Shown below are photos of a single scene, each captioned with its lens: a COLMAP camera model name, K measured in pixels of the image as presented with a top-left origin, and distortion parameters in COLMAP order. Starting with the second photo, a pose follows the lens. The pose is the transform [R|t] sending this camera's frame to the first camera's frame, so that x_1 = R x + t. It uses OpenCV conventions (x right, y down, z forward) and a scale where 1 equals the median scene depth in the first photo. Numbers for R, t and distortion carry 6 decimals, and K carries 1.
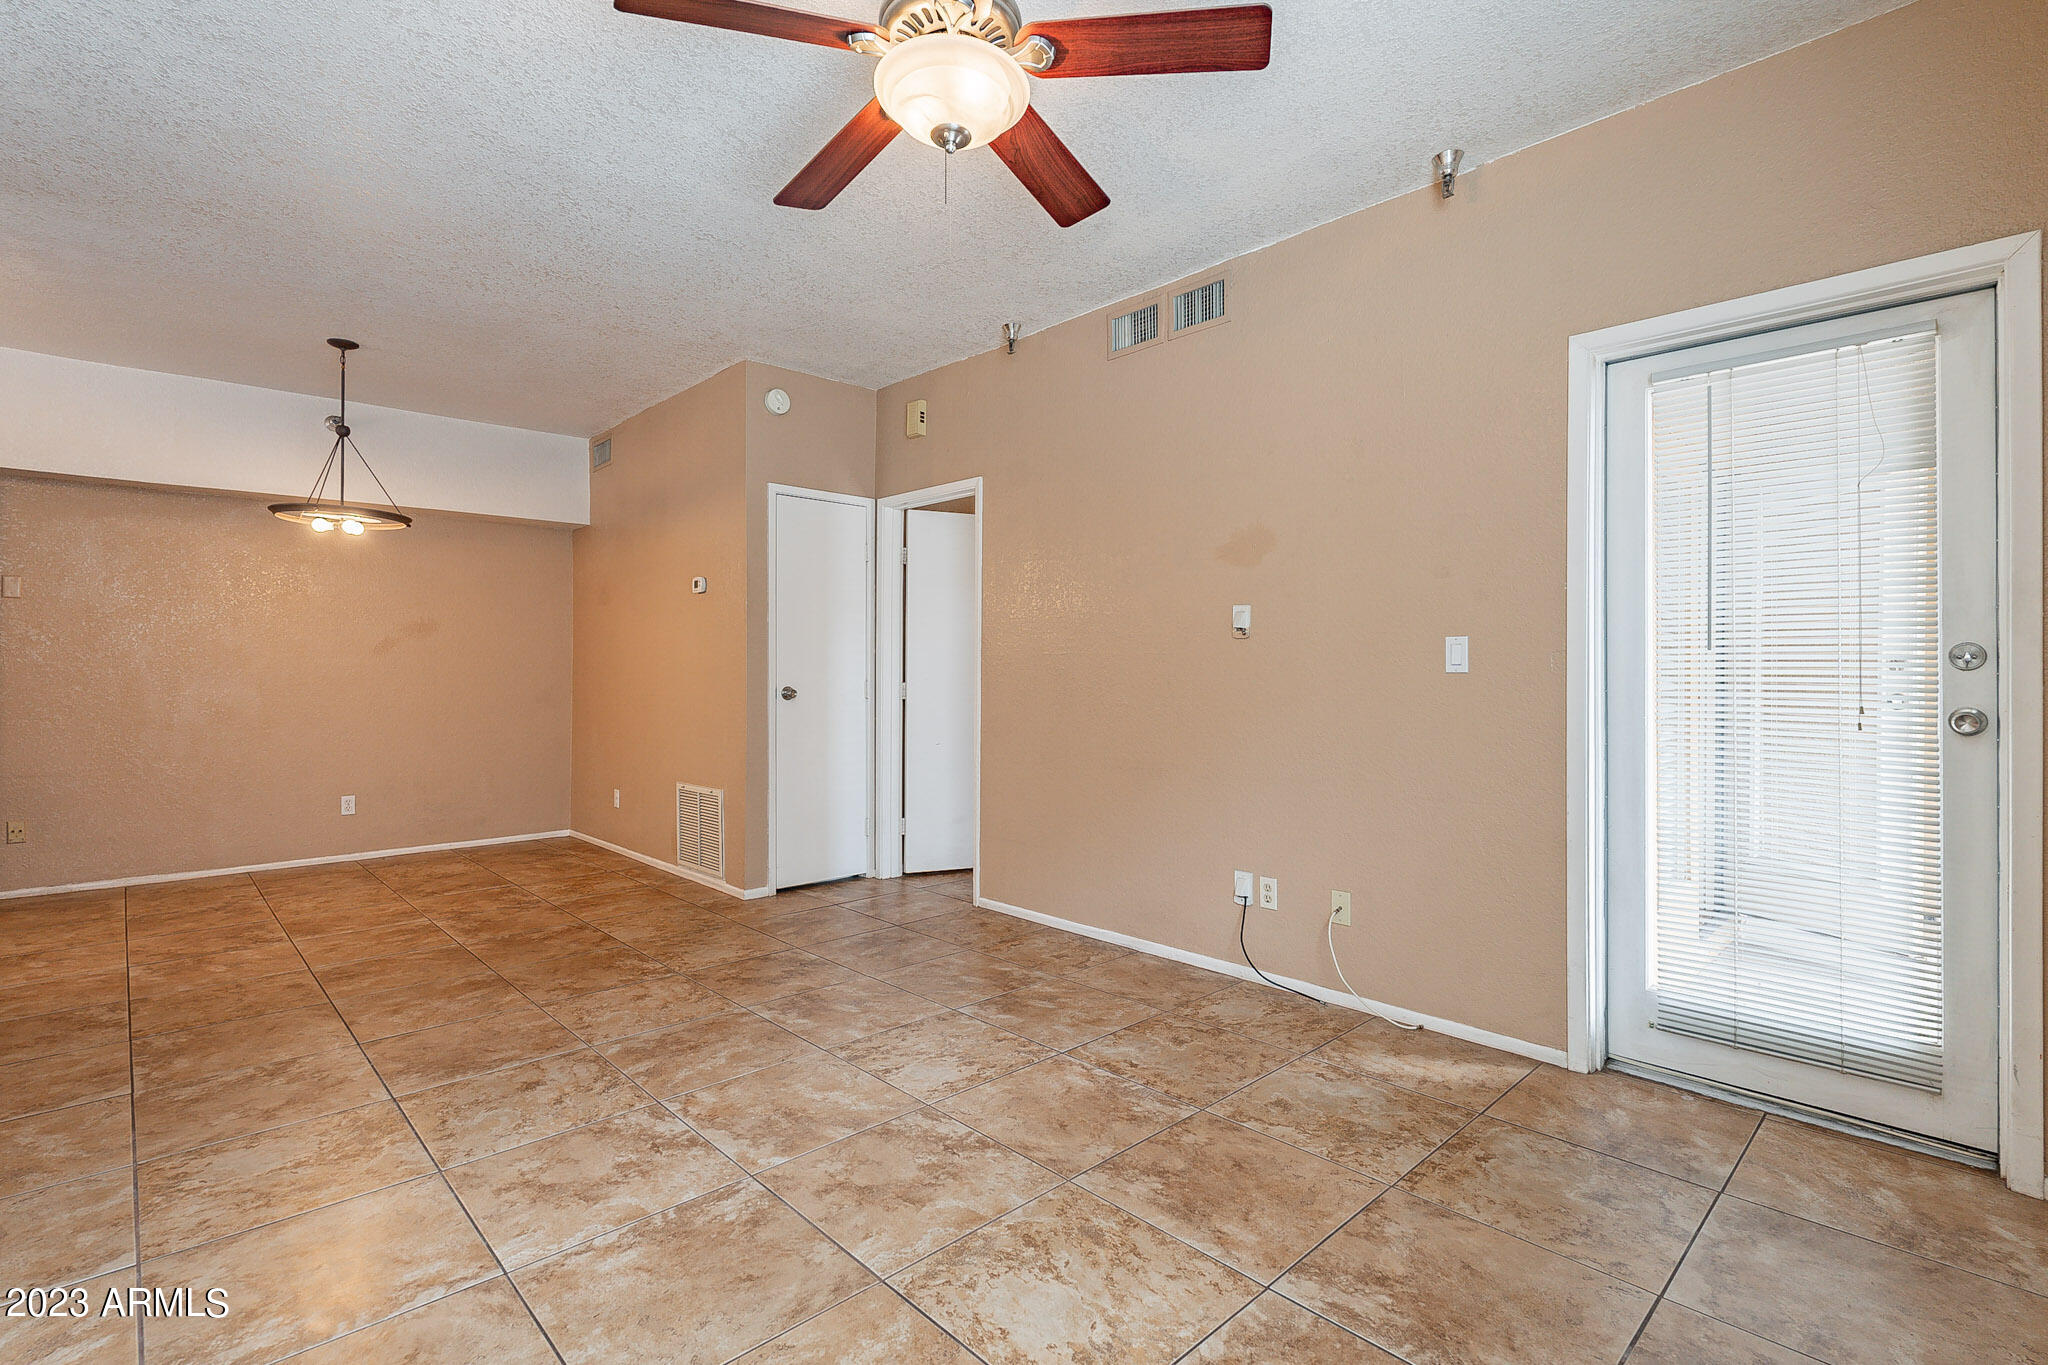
lens RADIAL K [[952.8, 0, 1022.8], [0, 952.8, 671.6], [0, 0, 1]] dist [-0.002725, 0.000892]
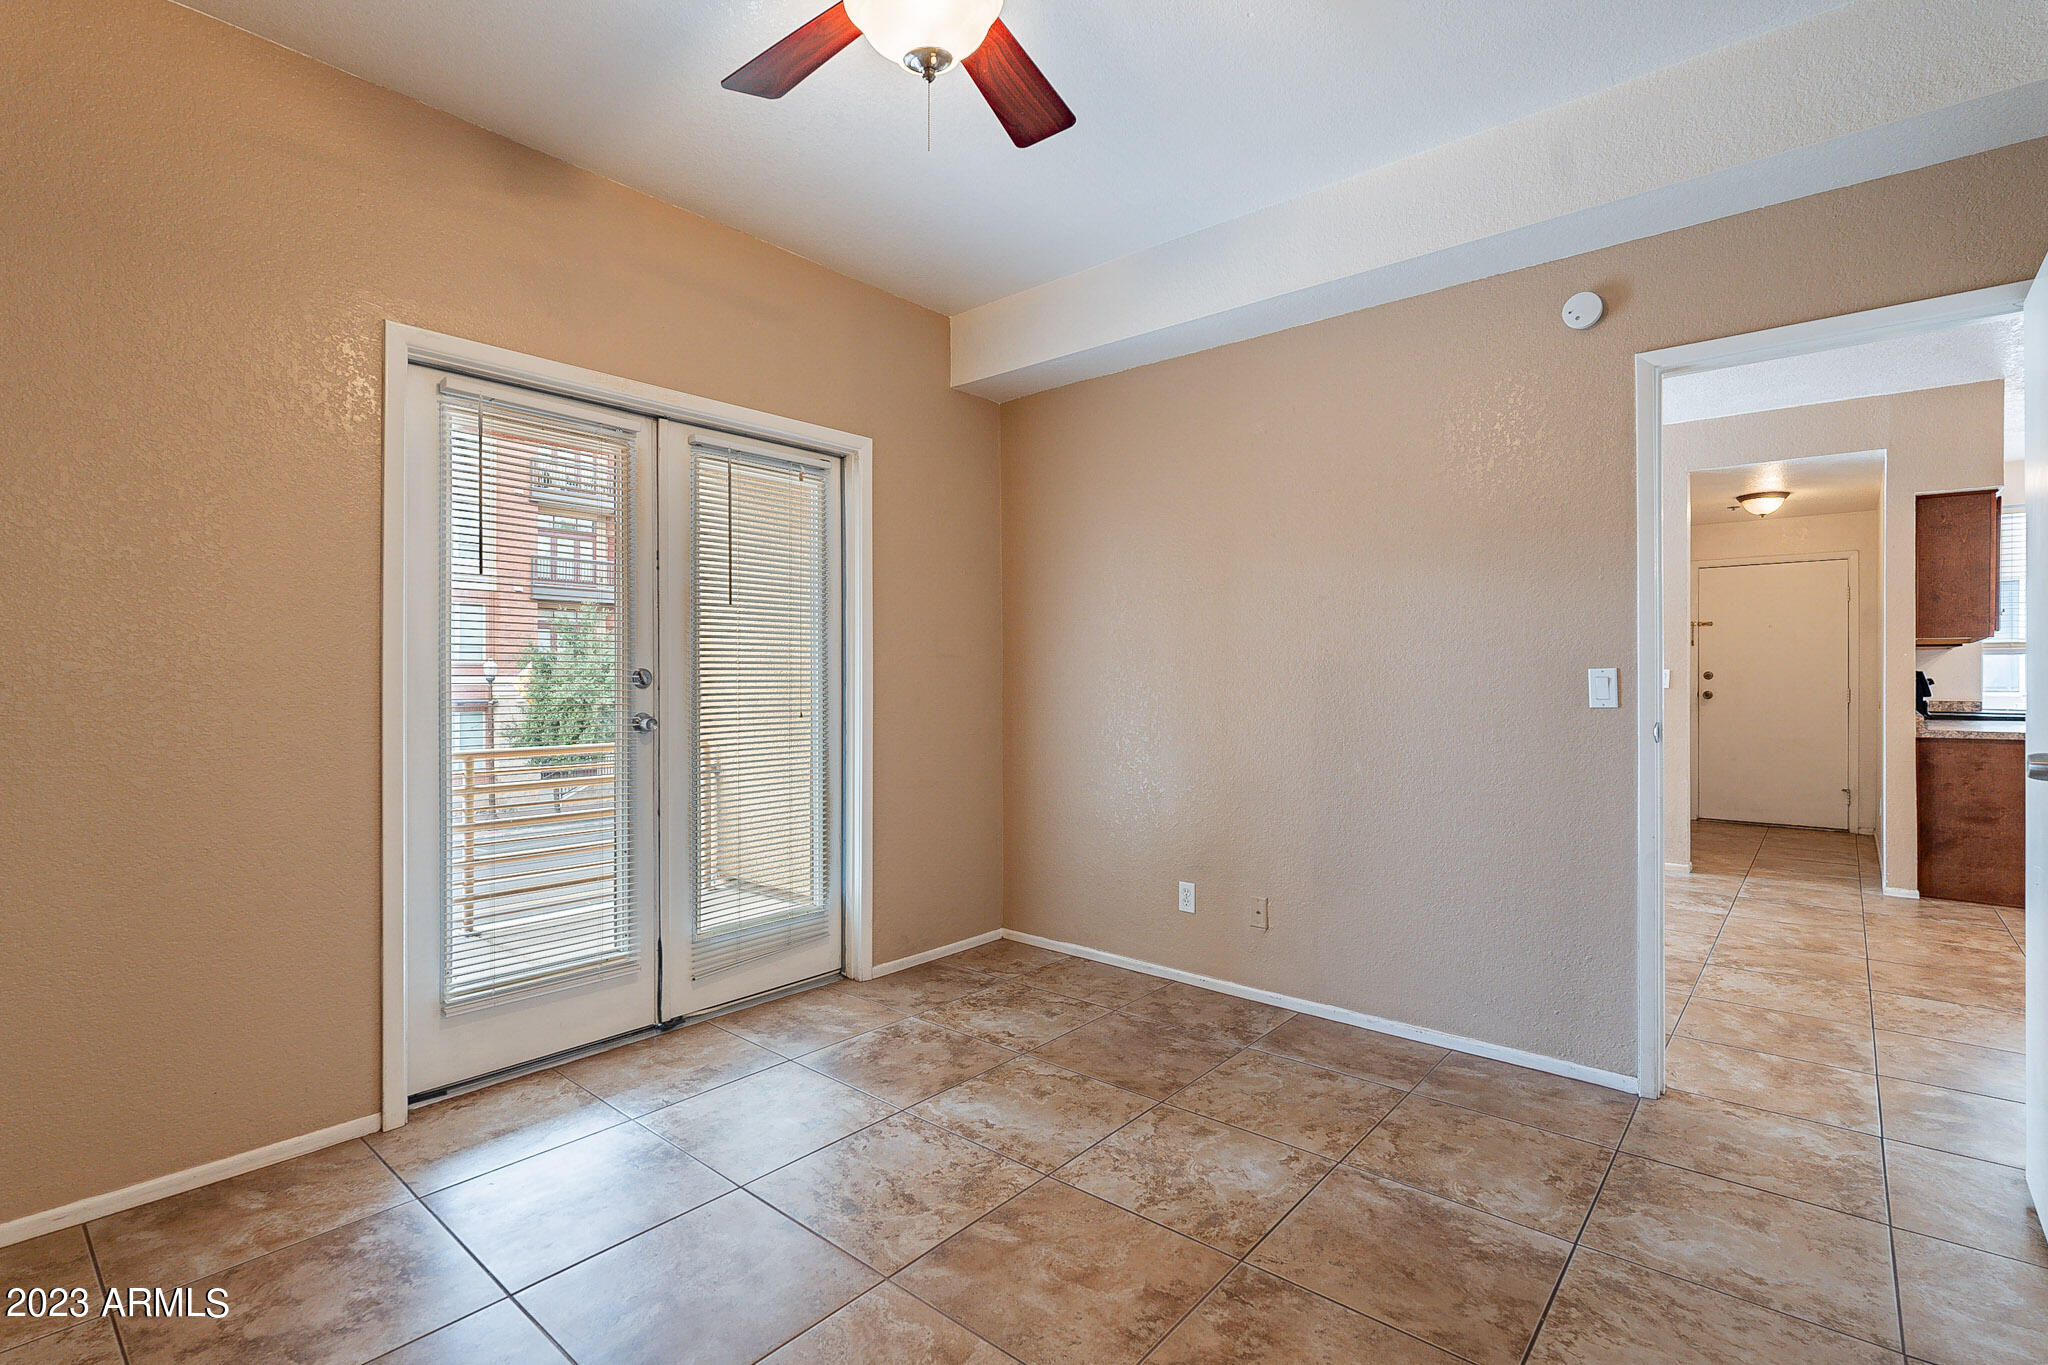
lens RADIAL K [[952.8, 0, 1026.4], [0, 952.8, 683.8], [0, 0, 1]] dist [-0.002725, 0.000892]
pose [[-0.994869, 0.000462, -0.101170, 0.694478], [-0.000176, 0.999980, 0.006294, -0.010921], [0.101171, 0.006279, -0.994849, 2.677243]]
